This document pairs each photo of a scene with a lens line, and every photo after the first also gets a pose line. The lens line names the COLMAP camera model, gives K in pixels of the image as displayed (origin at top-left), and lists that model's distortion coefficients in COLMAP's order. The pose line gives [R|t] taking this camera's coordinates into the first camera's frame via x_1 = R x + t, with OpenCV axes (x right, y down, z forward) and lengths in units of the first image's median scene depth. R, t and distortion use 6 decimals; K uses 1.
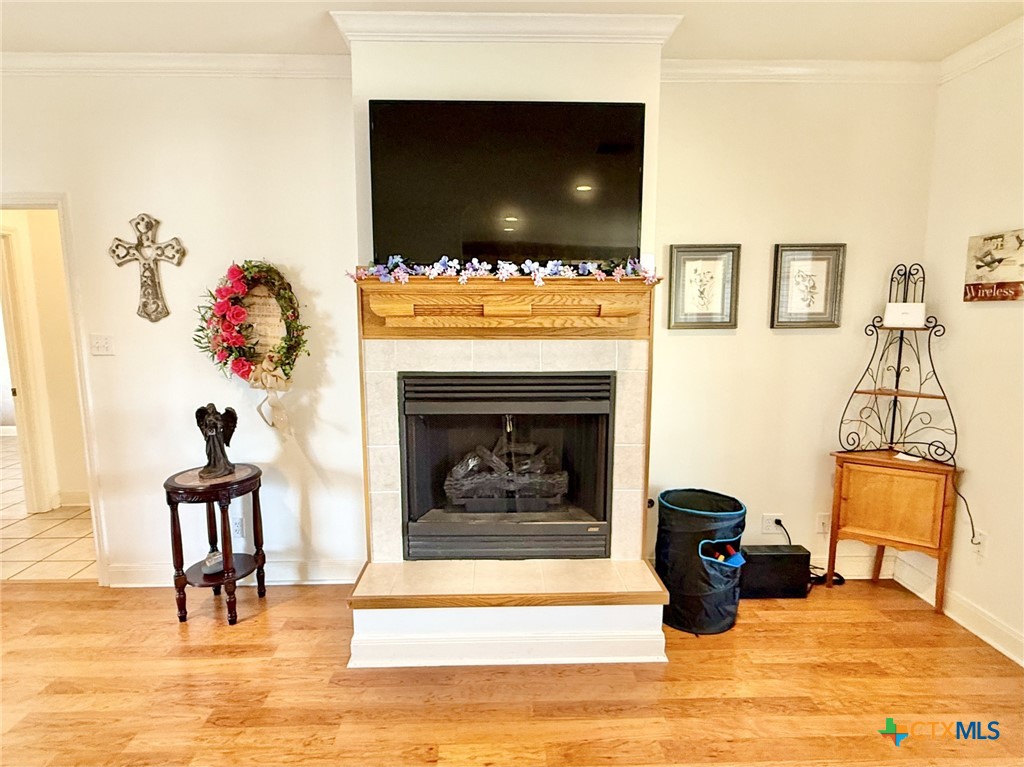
lens RADIAL K [[550.5, 0, 512.0], [0, 550.5, 383.5], [0, 0, 1]] dist [-0.000204, 0.000380]
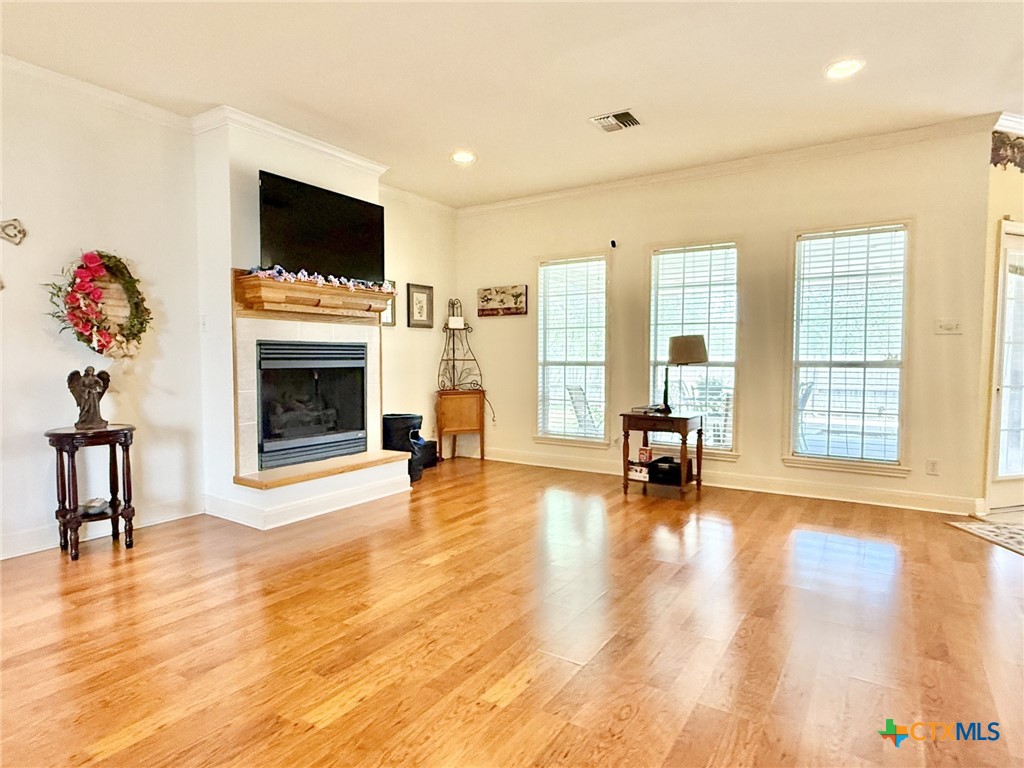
lens RADIAL K [[571.4, 0, 512.0], [0, 571.4, 384.0], [0, 0, 1]] dist [0.000951, 0.000289]
pose [[0.568415, -0.040048, 0.821767, -1.014865], [0.110096, 0.993534, -0.027734, 0.201516], [-0.815342, 0.106238, 0.569149, -0.413965]]
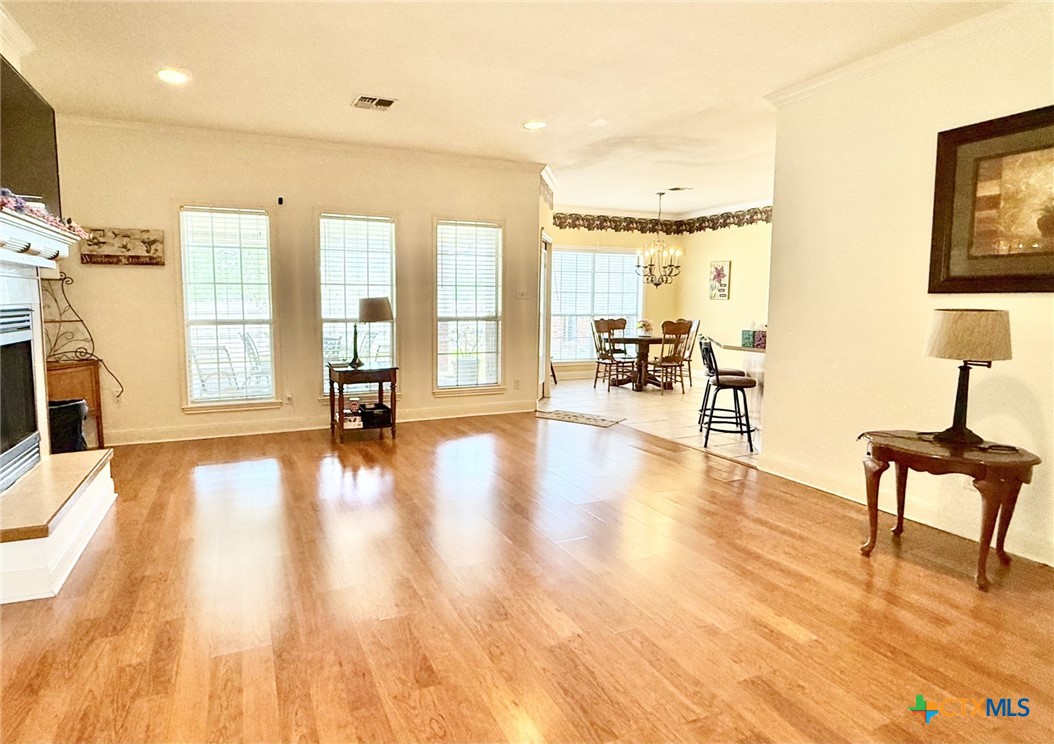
lens RADIAL K [[578.4, 0, 478.7], [0, 578.4, 353.3], [0, 0, 1]] dist [0.000491, -0.000235]
pose [[-0.355602, -0.088212, 0.930465, -1.296996], [0.122418, 0.982564, 0.139937, 0.024908], [-0.926585, 0.163668, -0.338603, 0.487646]]
